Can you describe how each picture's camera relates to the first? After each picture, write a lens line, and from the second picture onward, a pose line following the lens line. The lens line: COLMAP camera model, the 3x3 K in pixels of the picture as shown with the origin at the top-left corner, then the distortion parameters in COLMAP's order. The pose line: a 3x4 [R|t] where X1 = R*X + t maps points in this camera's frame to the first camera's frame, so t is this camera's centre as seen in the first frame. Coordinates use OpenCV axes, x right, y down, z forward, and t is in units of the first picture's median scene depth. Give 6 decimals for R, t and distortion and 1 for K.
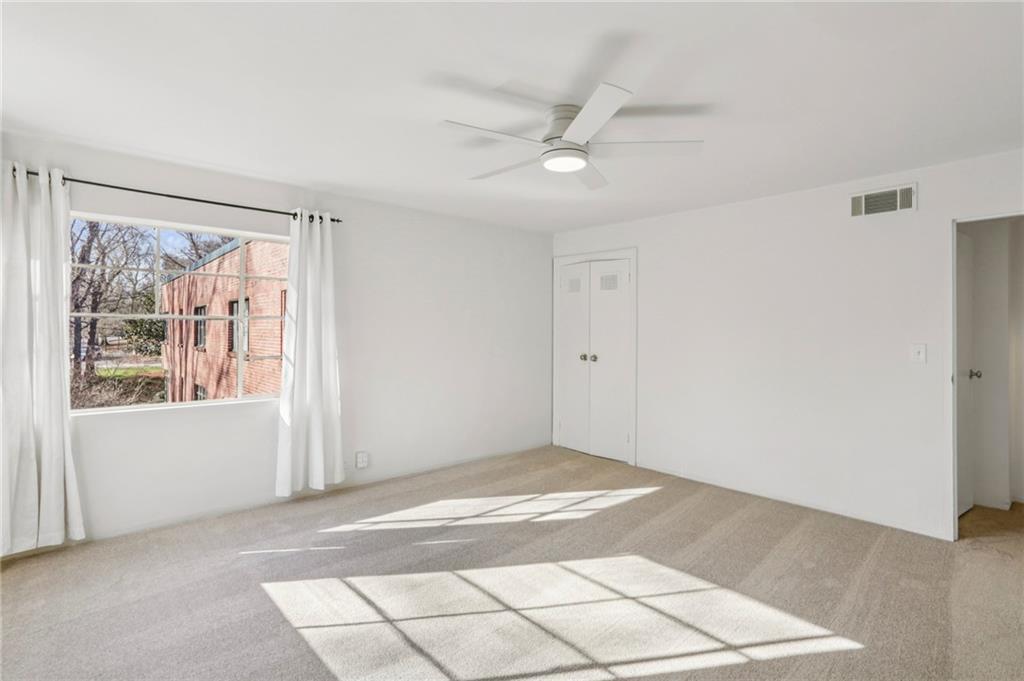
lens RADIAL K [[493.5, 0, 511.6], [0, 493.5, 332.5], [0, 0, 1]] dist [-0.063477, 0.038882]
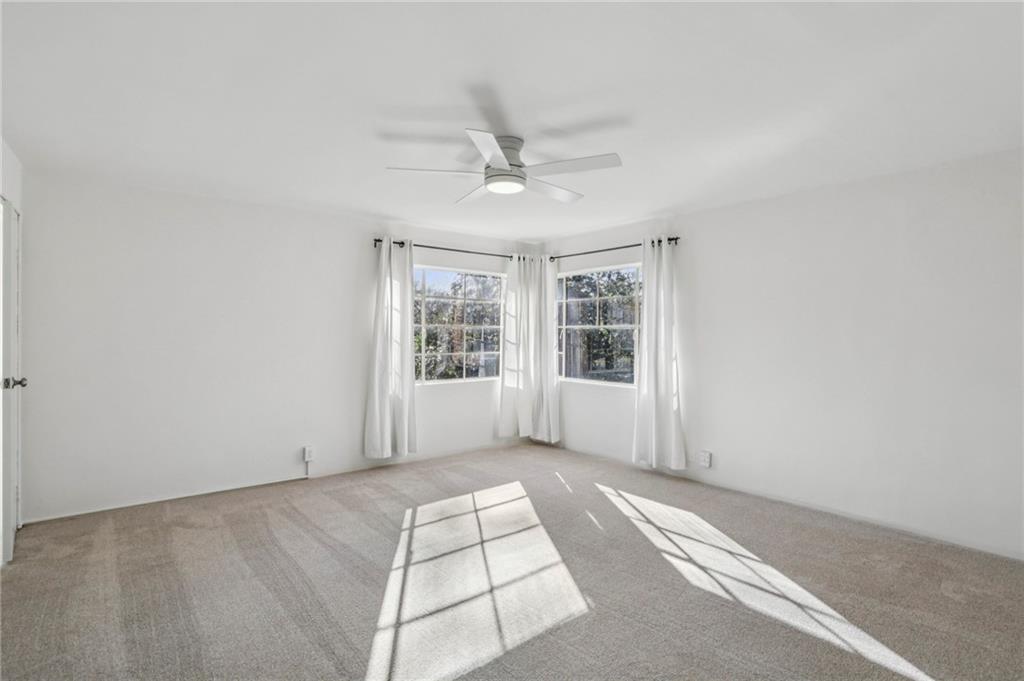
lens RADIAL K [[493.5, 0, 511.6], [0, 493.5, 332.5], [0, 0, 1]] dist [-0.063477, 0.038882]
pose [[-0.045150, -0.013984, -0.998882, 0.956979], [-0.005348, 0.999891, -0.013757, 0.010615], [0.998966, 0.004721, -0.045220, 0.810638]]
